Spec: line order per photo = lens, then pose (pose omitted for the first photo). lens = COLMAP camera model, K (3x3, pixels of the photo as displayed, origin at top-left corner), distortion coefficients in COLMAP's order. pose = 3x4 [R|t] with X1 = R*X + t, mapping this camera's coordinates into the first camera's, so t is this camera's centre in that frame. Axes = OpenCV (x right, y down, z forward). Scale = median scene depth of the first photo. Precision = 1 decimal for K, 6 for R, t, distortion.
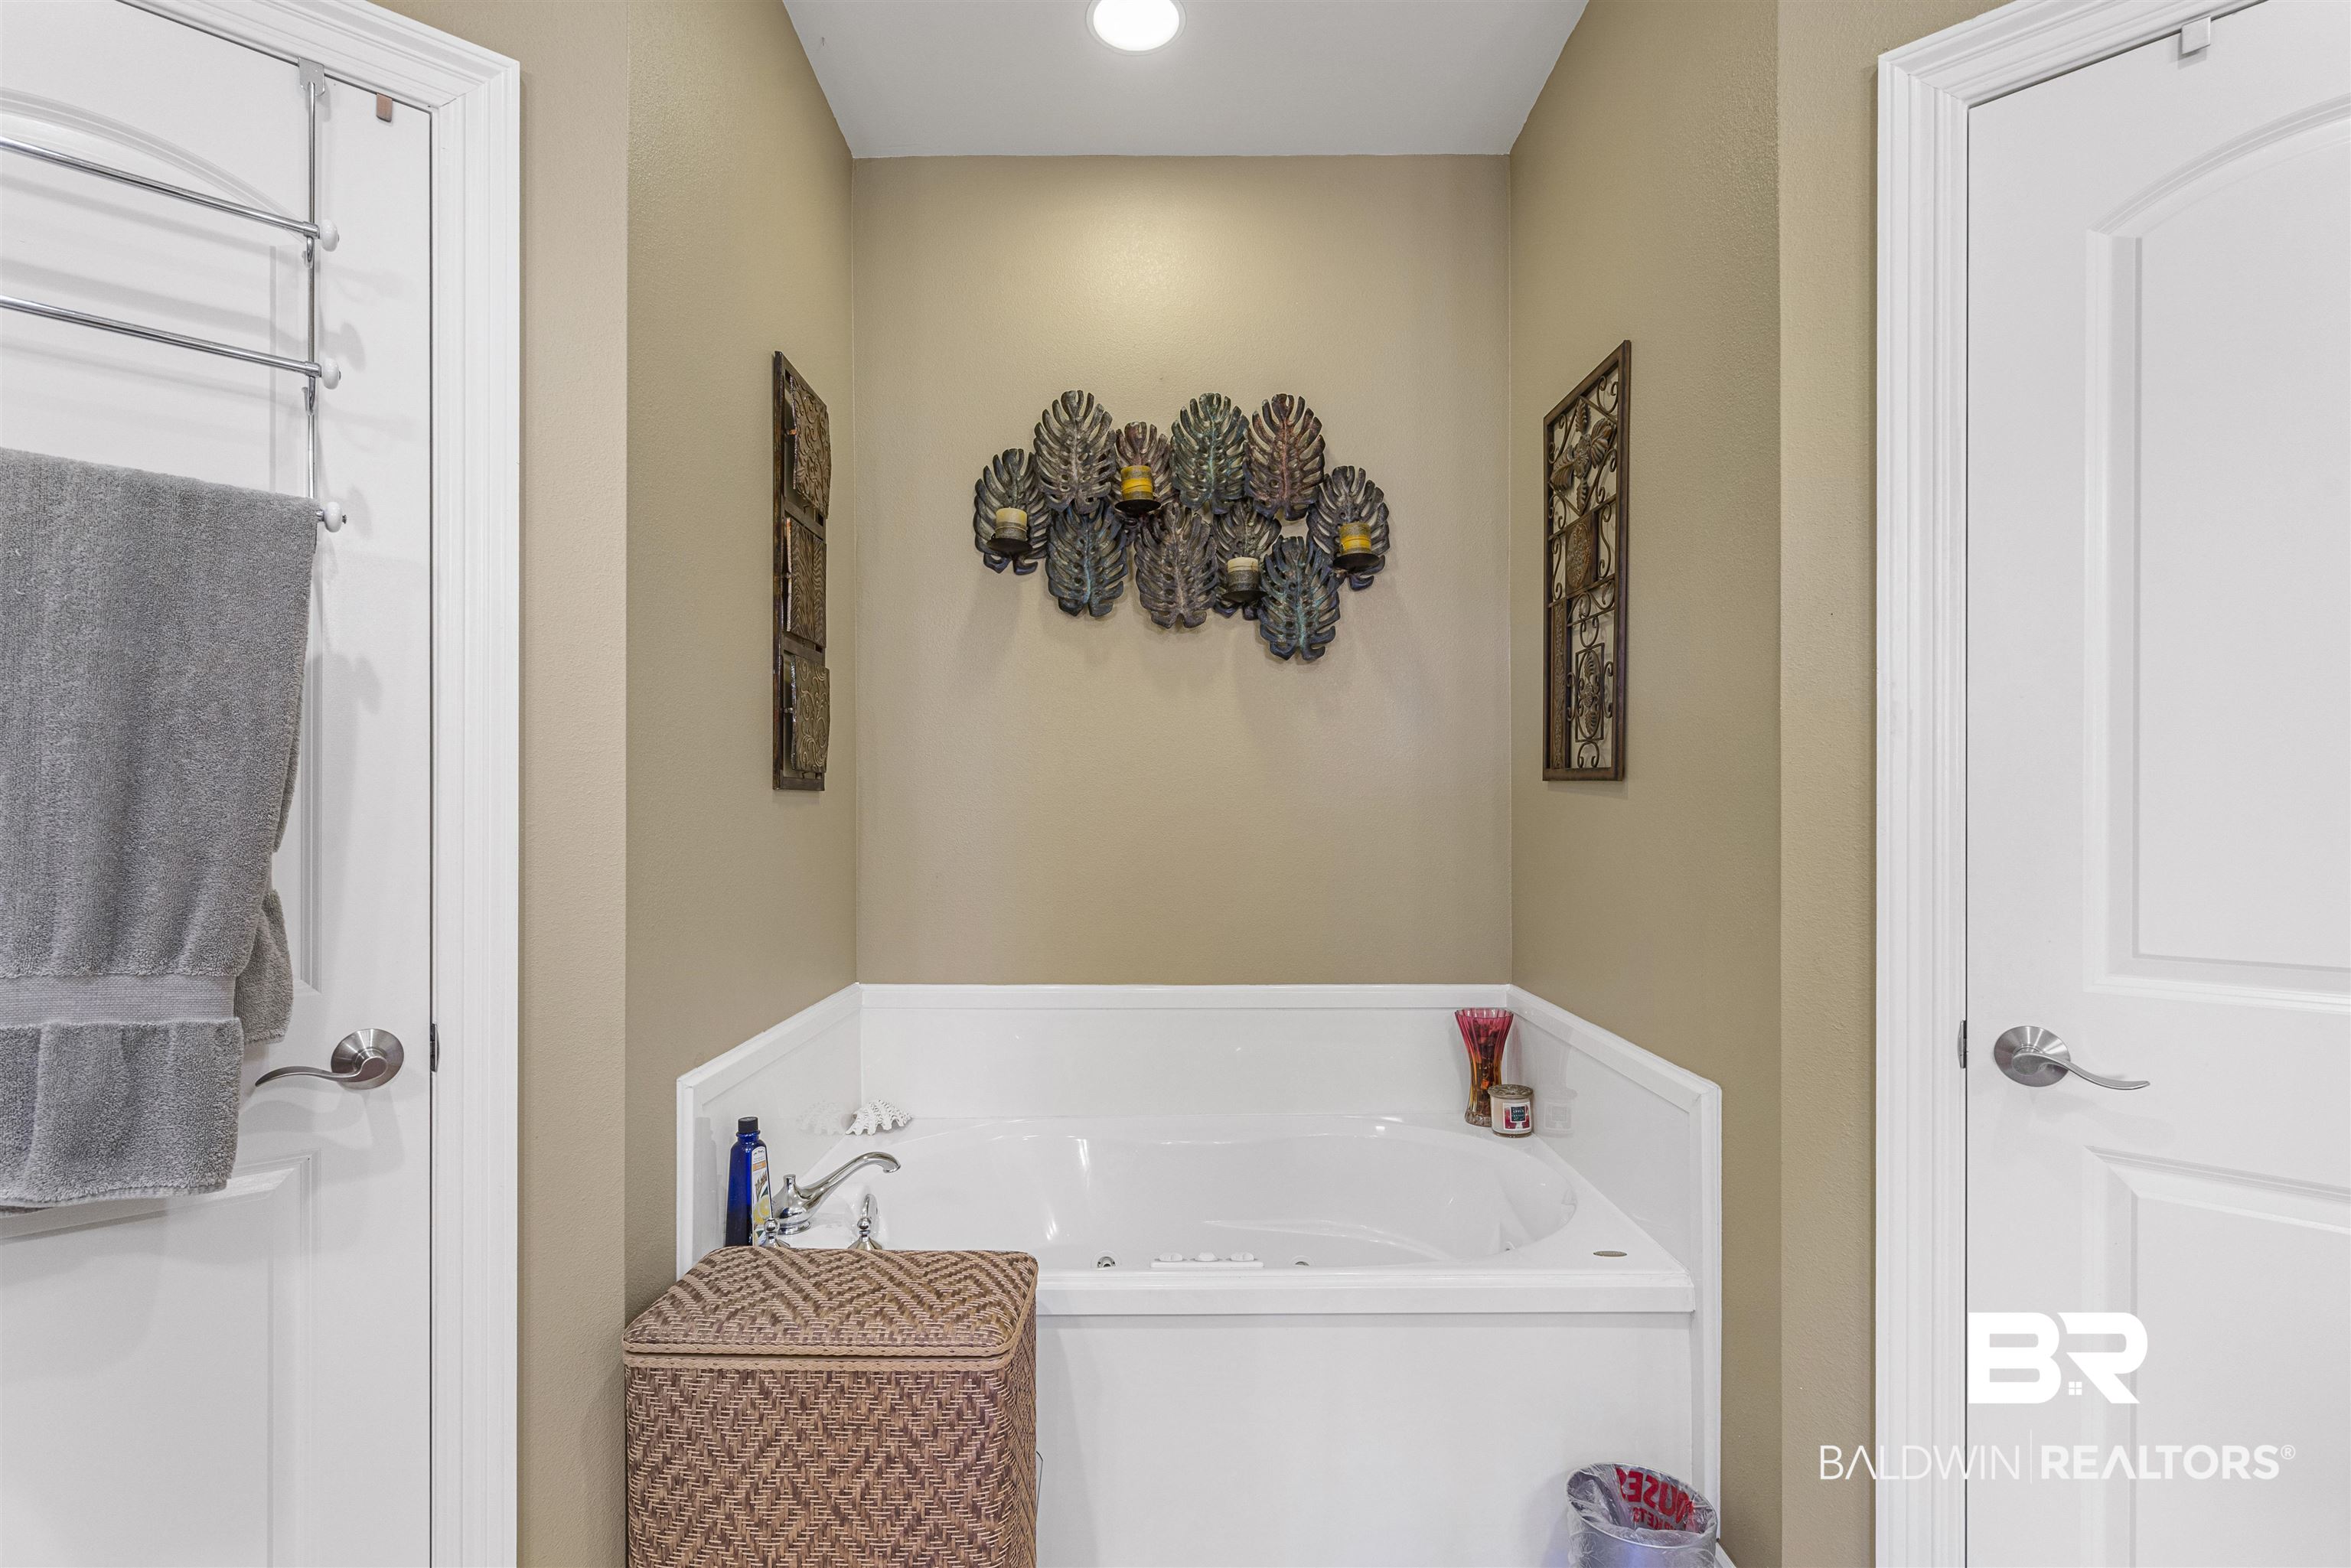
lens RADIAL K [[1098.9, 0, 1206.4], [0, 1098.9, 815.4], [0, 0, 1]] dist [-0.005979, 0.002026]
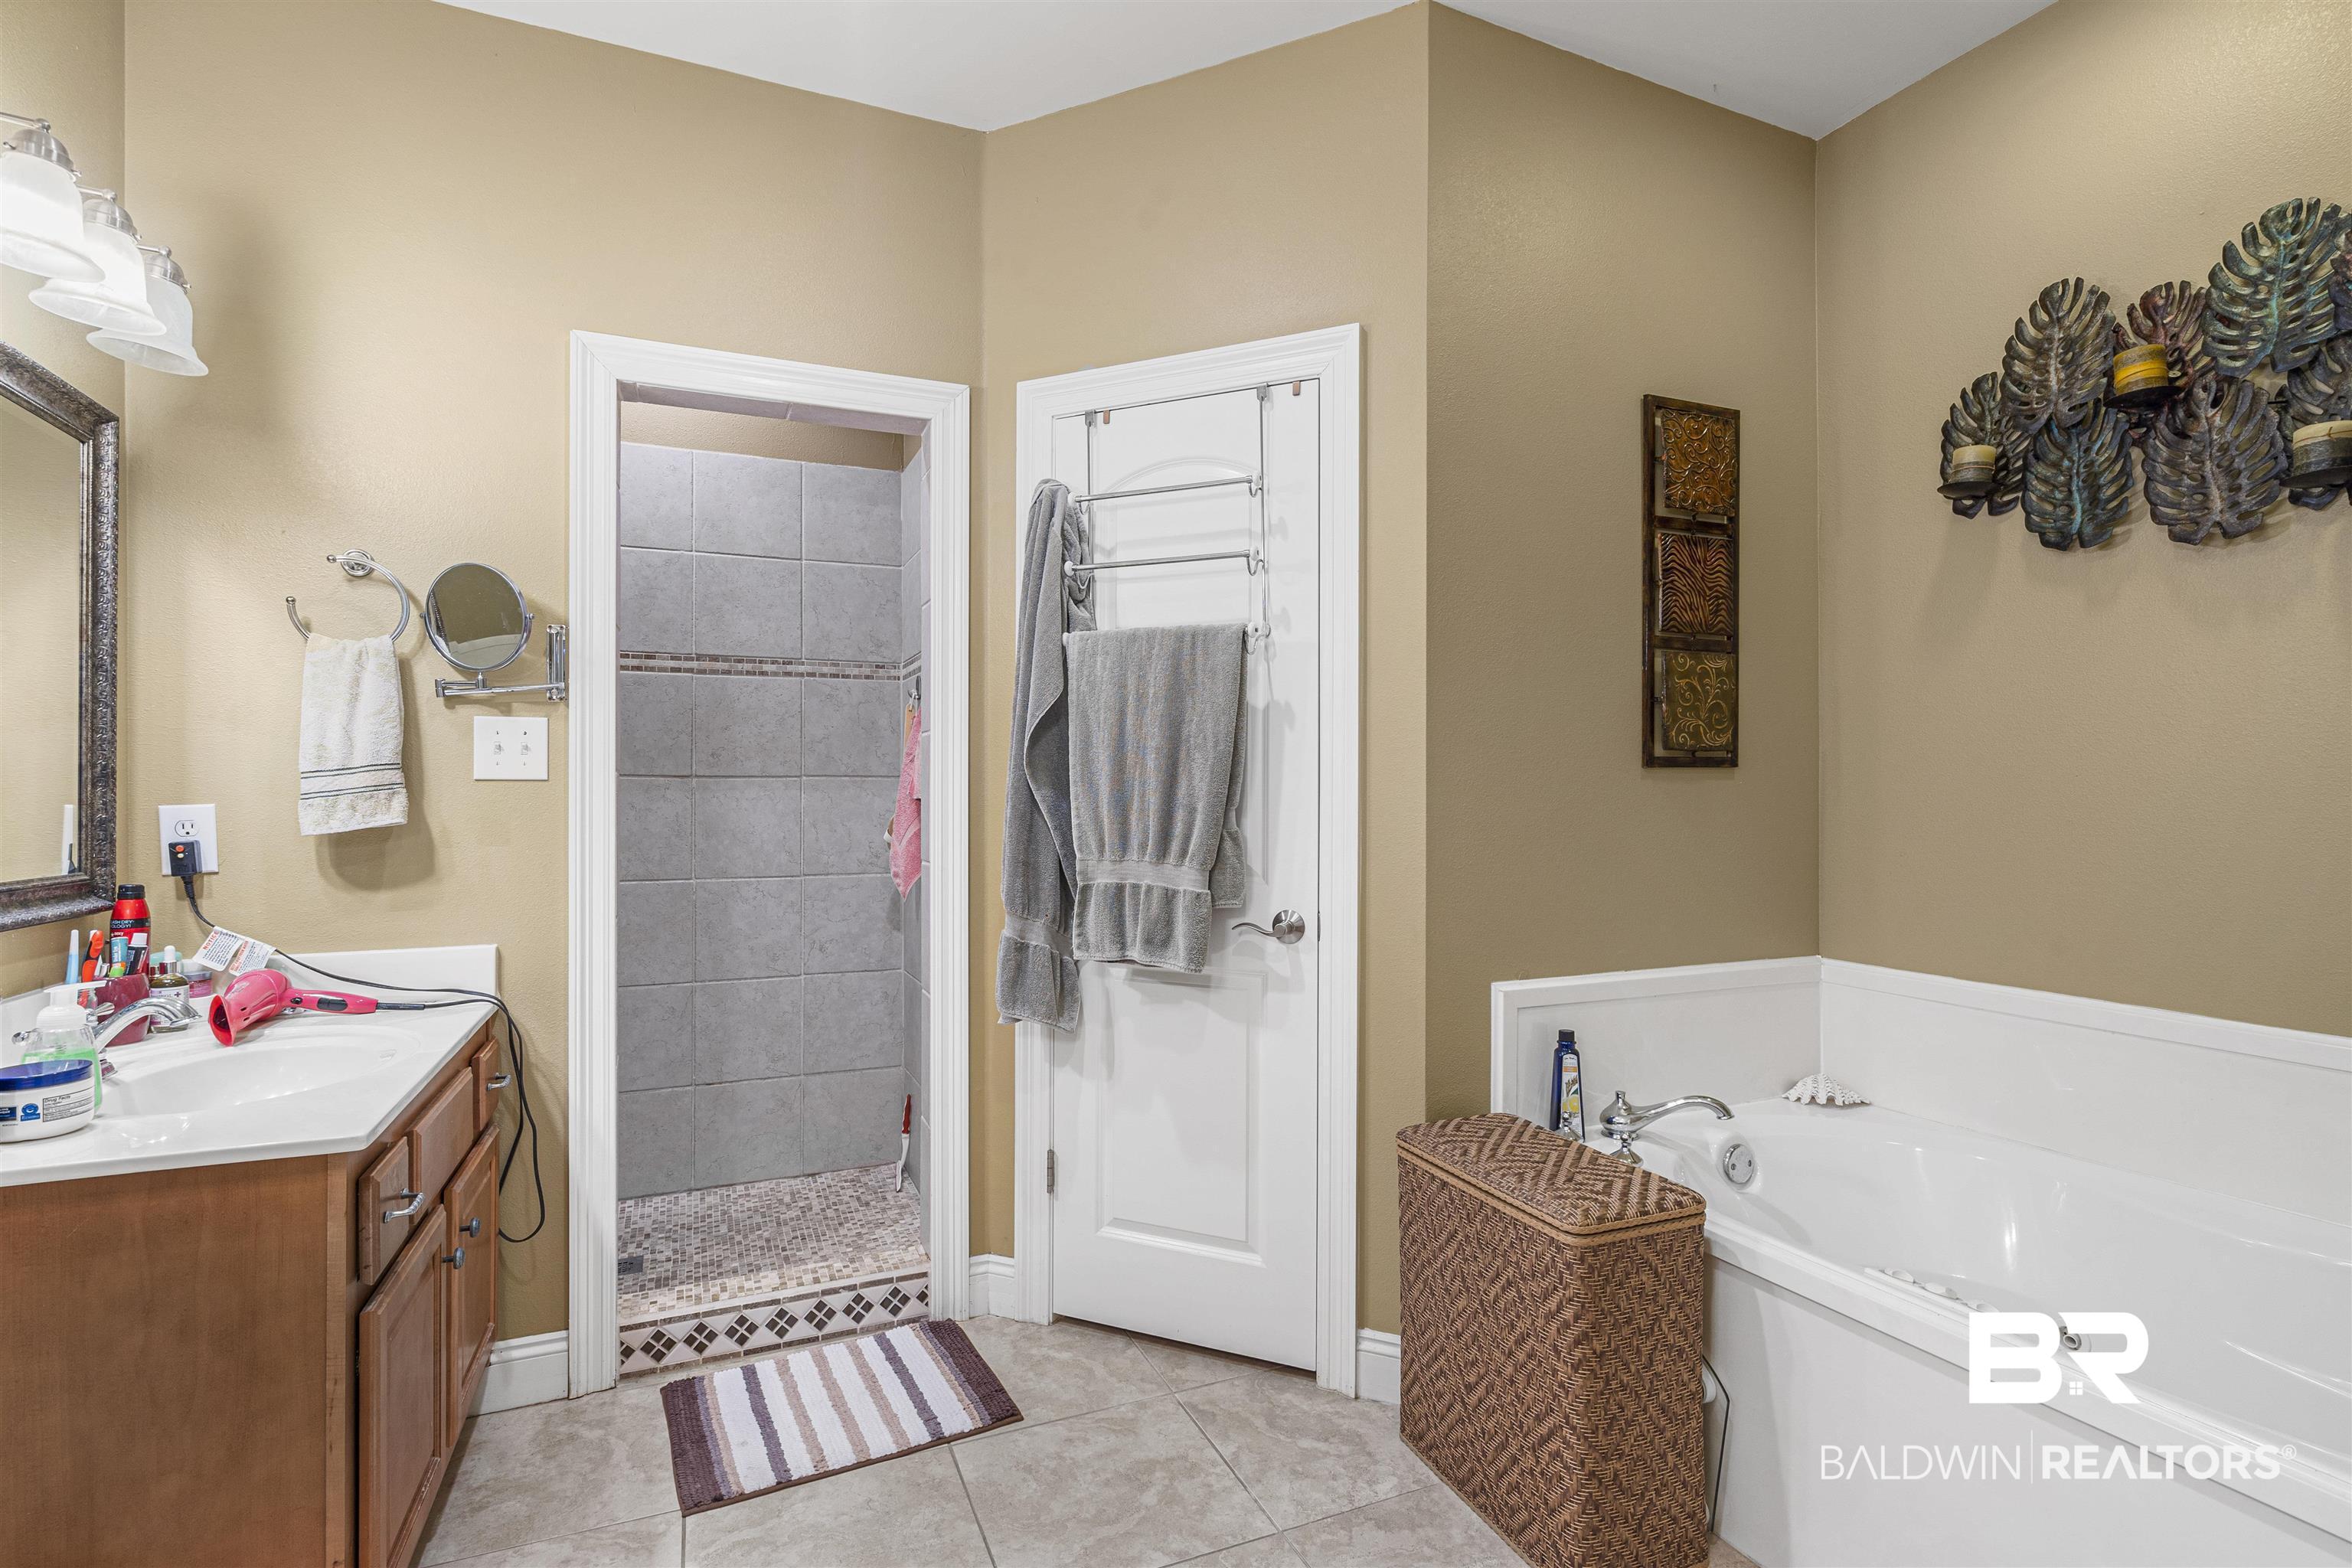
lens RADIAL K [[1099.4, 0, 1174.1], [0, 1099.4, 788.2], [0, 0, 1]] dist [-0.005979, 0.002026]
pose [[0.403394, 0.000283, -0.915026, 0.708258], [-0.001595, 0.999999, -0.000395, -0.001552], [0.915025, 0.001619, 0.403394, 0.098048]]
